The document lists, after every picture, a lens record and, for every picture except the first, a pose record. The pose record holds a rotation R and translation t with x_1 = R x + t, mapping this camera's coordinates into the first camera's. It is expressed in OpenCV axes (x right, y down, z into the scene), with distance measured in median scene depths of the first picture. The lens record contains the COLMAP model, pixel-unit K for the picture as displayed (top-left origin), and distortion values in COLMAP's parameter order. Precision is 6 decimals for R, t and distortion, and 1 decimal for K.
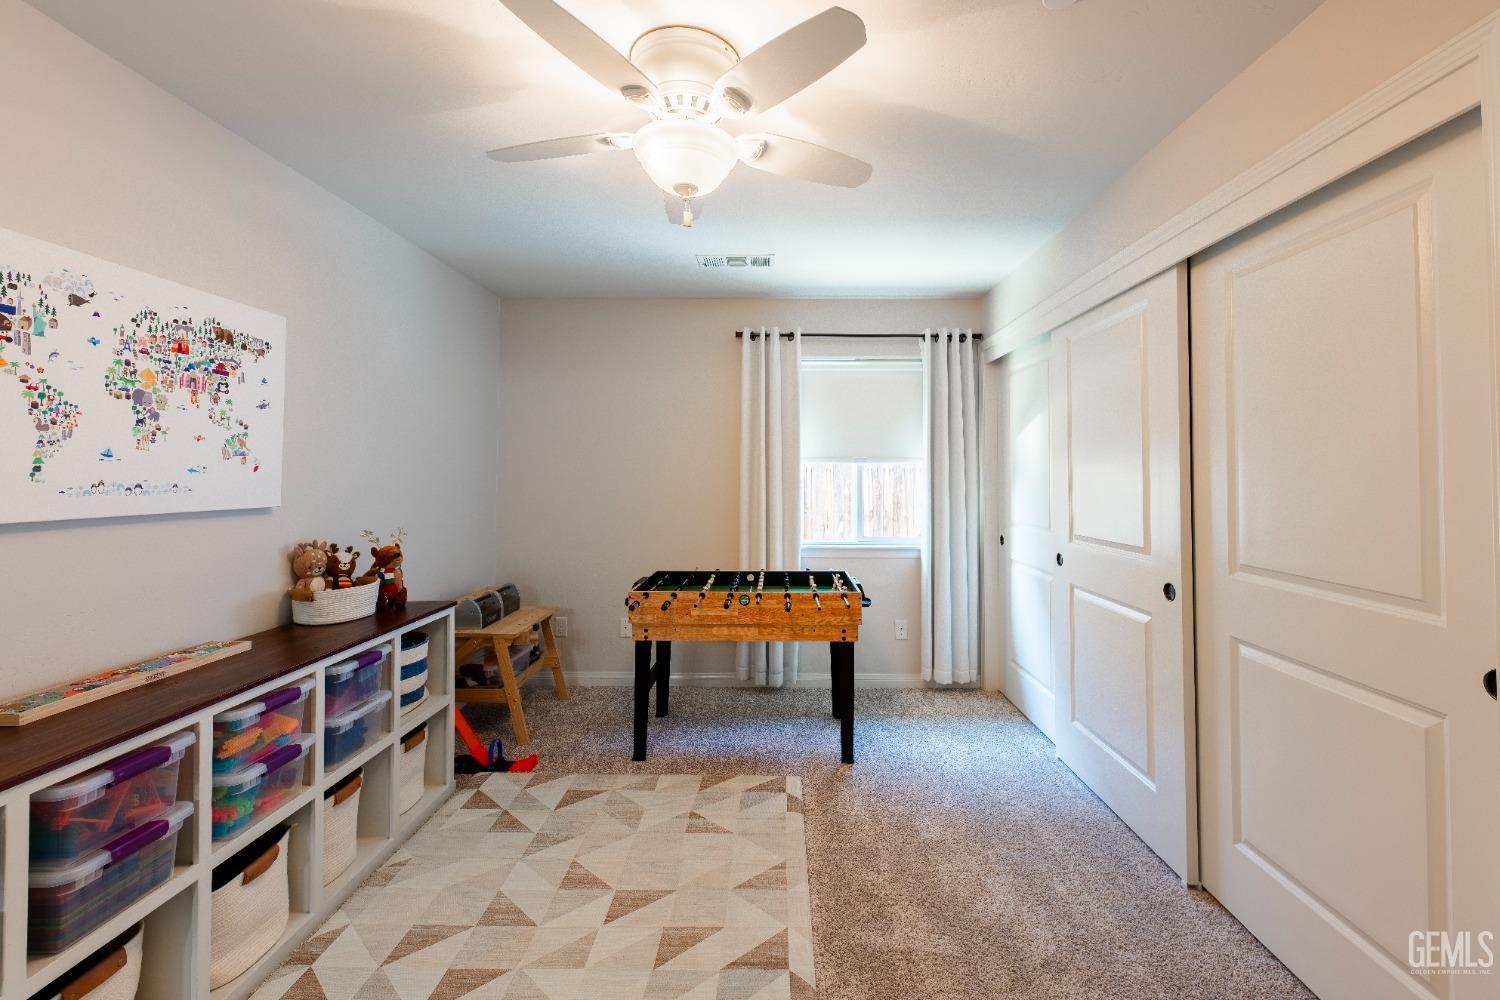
lens RADIAL K [[619.8, 0, 755.6], [0, 619.8, 462.1], [0, 0, 1]] dist [0.008512, -0.002251]
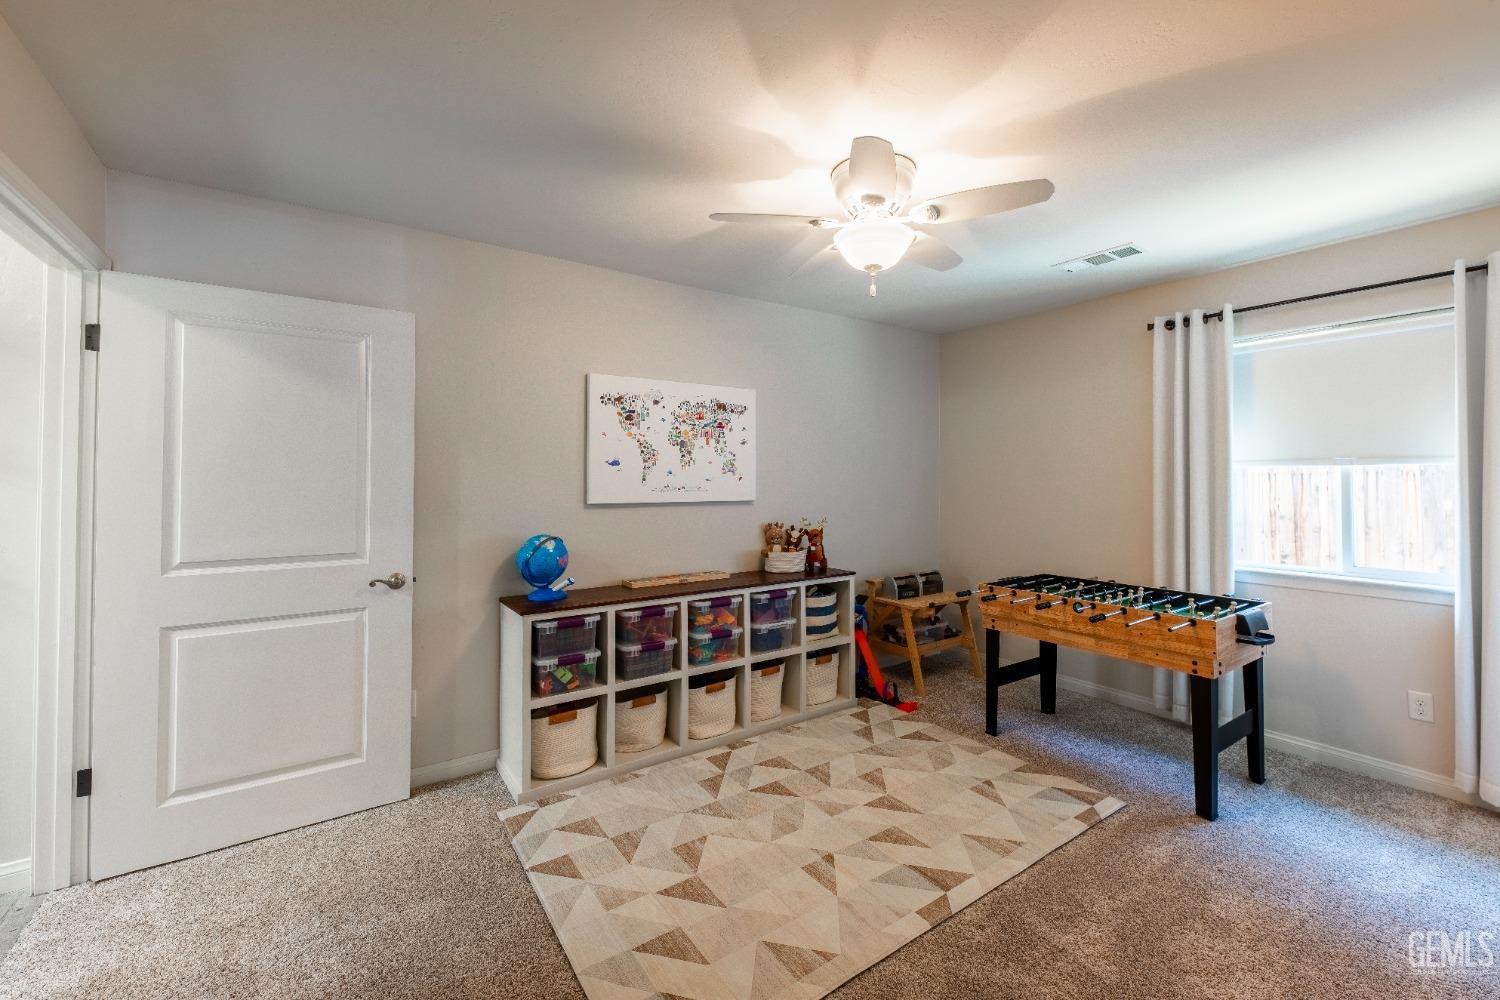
lens RADIAL K [[619.8, 0, 767.6], [0, 619.8, 477.3], [0, 0, 1]] dist [0.008512, -0.002251]
pose [[0.591484, -0.005733, -0.806297, 0.606968], [0.017426, 0.999832, 0.005674, -0.001163], [0.806129, -0.017407, 0.591484, 0.016106]]
